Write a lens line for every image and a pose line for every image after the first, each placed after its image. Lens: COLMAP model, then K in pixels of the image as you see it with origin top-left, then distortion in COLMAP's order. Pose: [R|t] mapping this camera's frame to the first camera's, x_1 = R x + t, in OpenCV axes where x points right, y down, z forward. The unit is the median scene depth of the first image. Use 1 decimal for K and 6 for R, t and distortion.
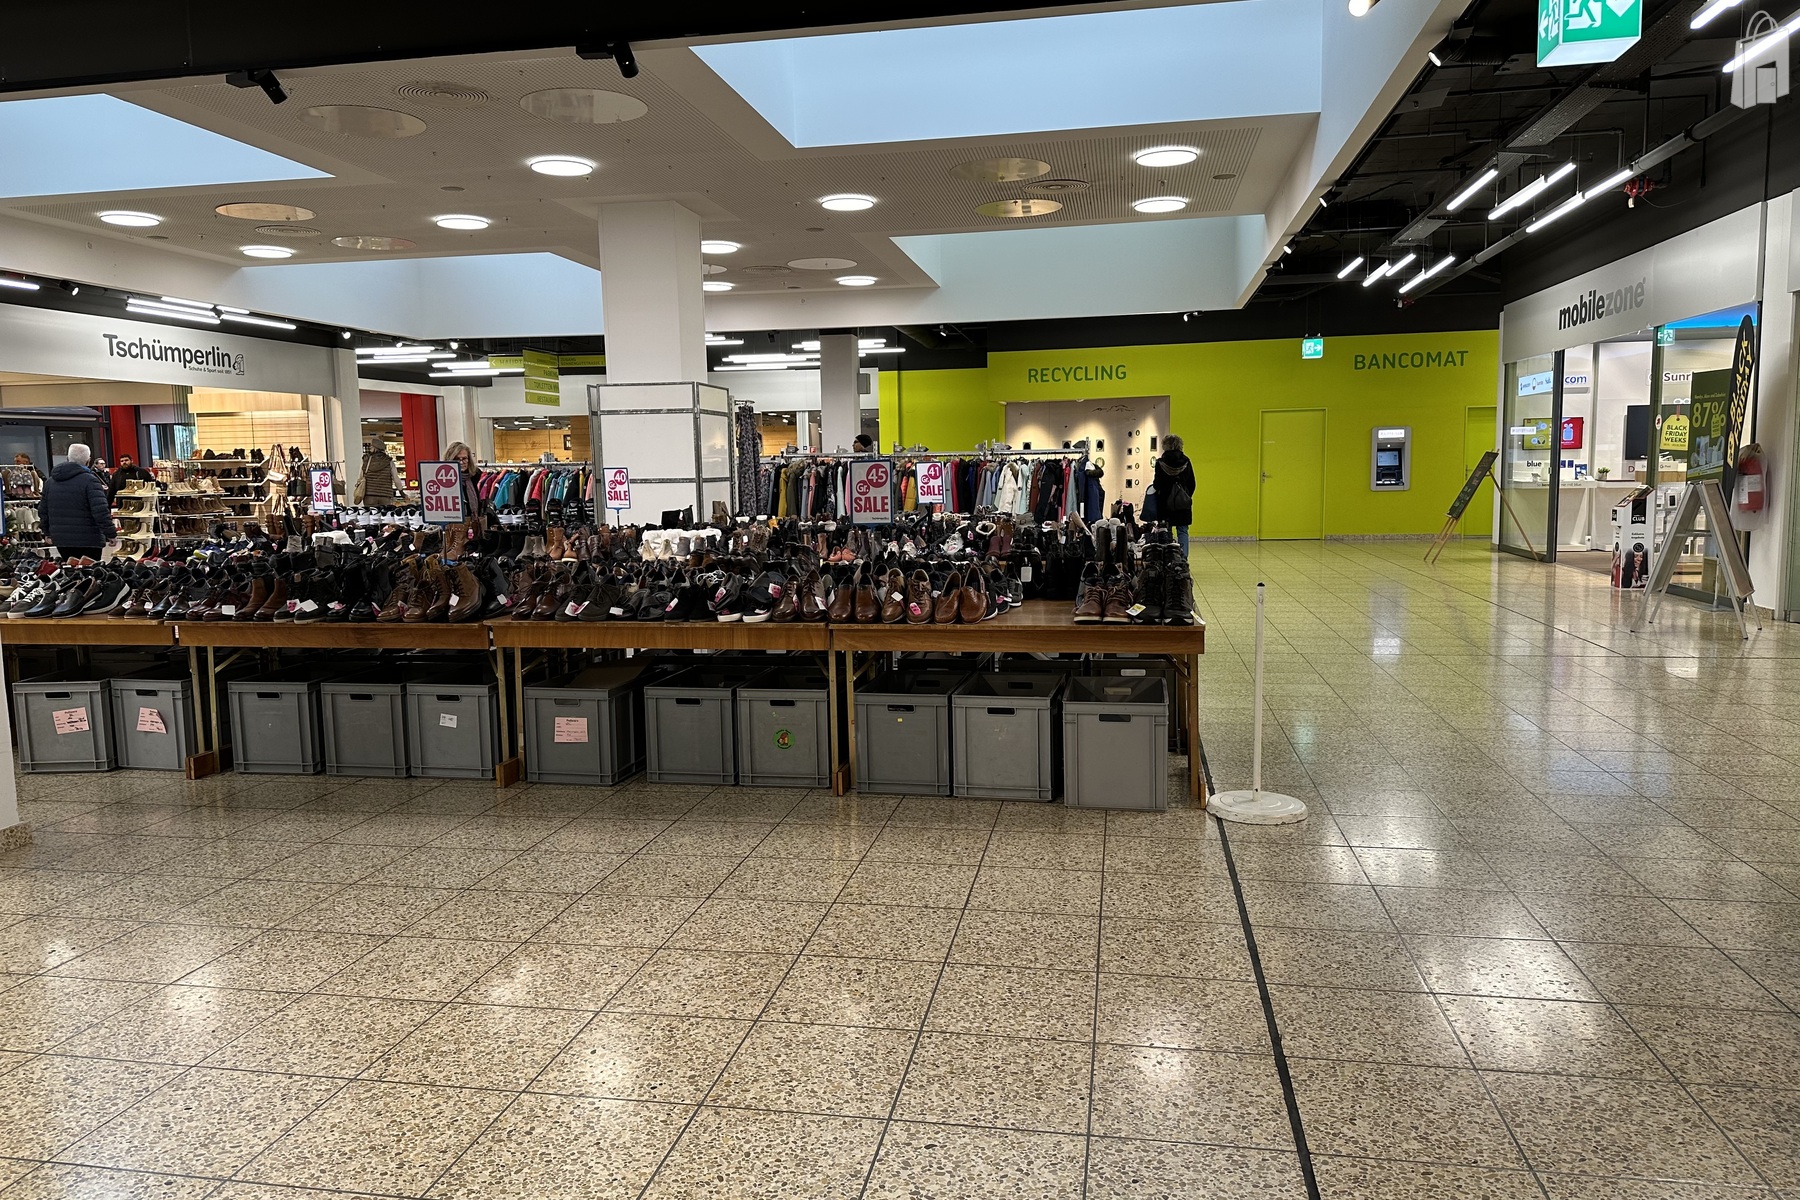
lens RADIAL K [[1247.7, 0, 895.3], [0, 1247.7, 608.0], [0, 0, 1]] dist [0.115748, -0.157189]
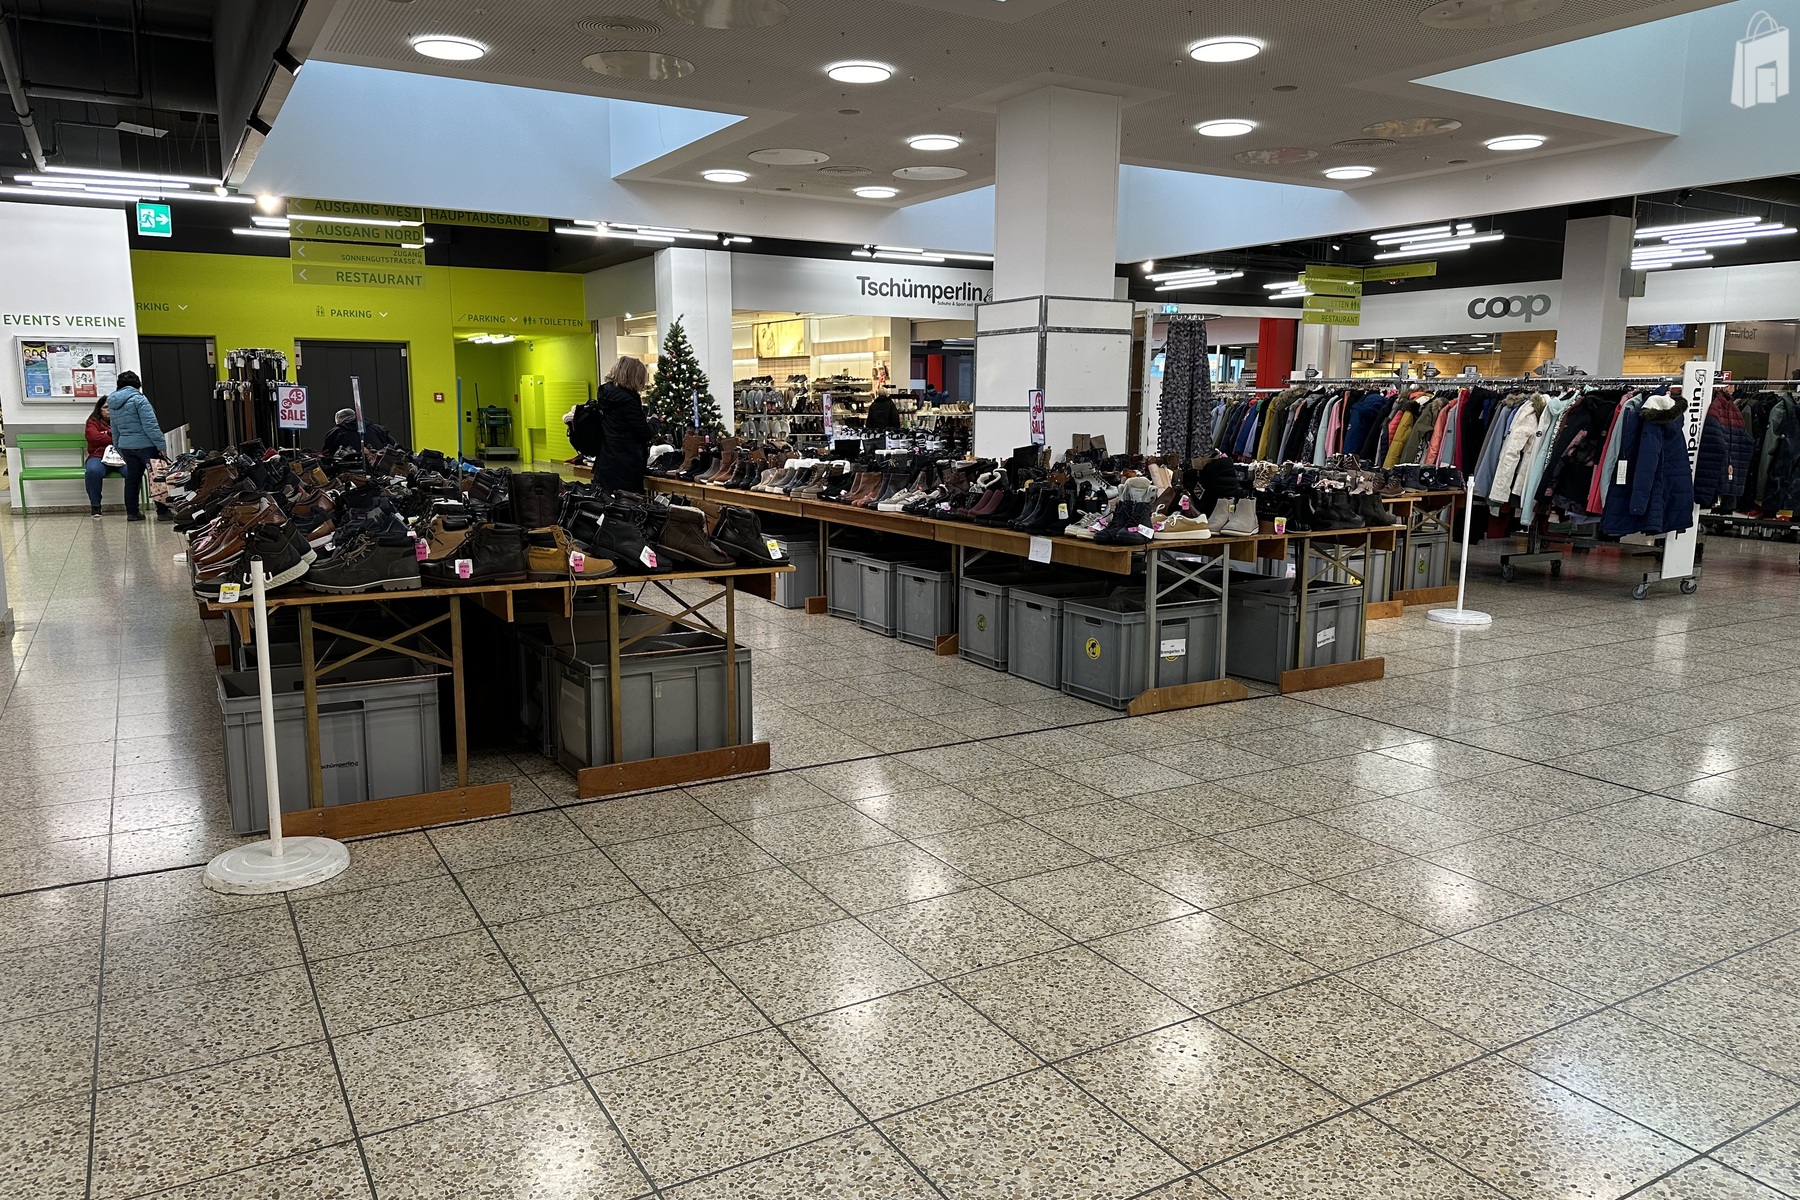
lens RADIAL K [[1247.7, 0, 895.3], [0, 1247.7, 608.0], [0, 0, 1]] dist [0.115748, -0.157189]
pose [[0.655981, 0.145405, -0.740639, 0.542965], [-0.103776, 0.989324, 0.102314, -0.052022], [0.747609, 0.009745, 0.664067, 0.408997]]
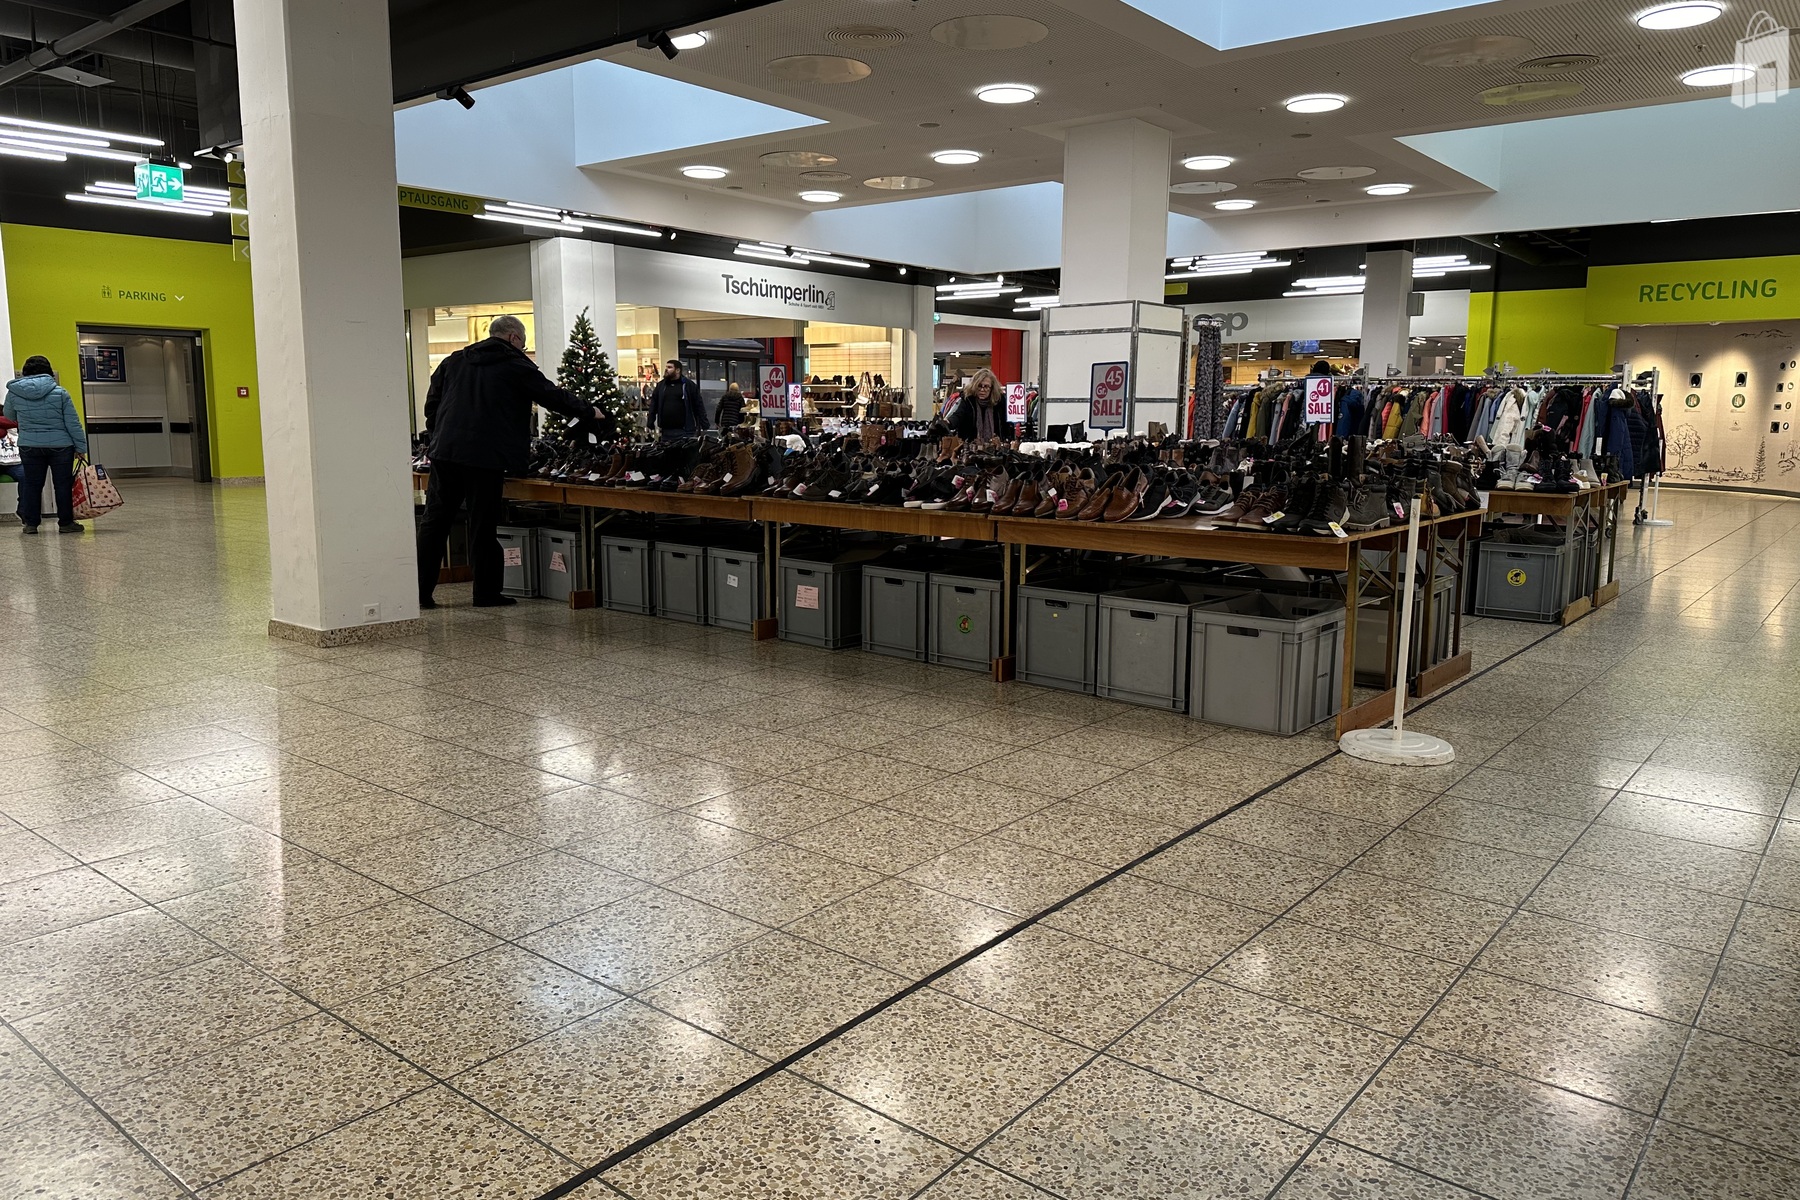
lens RADIAL K [[1247.7, 0, 895.3], [0, 1247.7, 608.0], [0, 0, 1]] dist [0.115748, -0.157189]
pose [[0.876762, 0.100663, -0.470271, 0.202895], [-0.078522, 0.994690, 0.066522, 0.014507], [0.474470, -0.021397, 0.880011, 0.022028]]
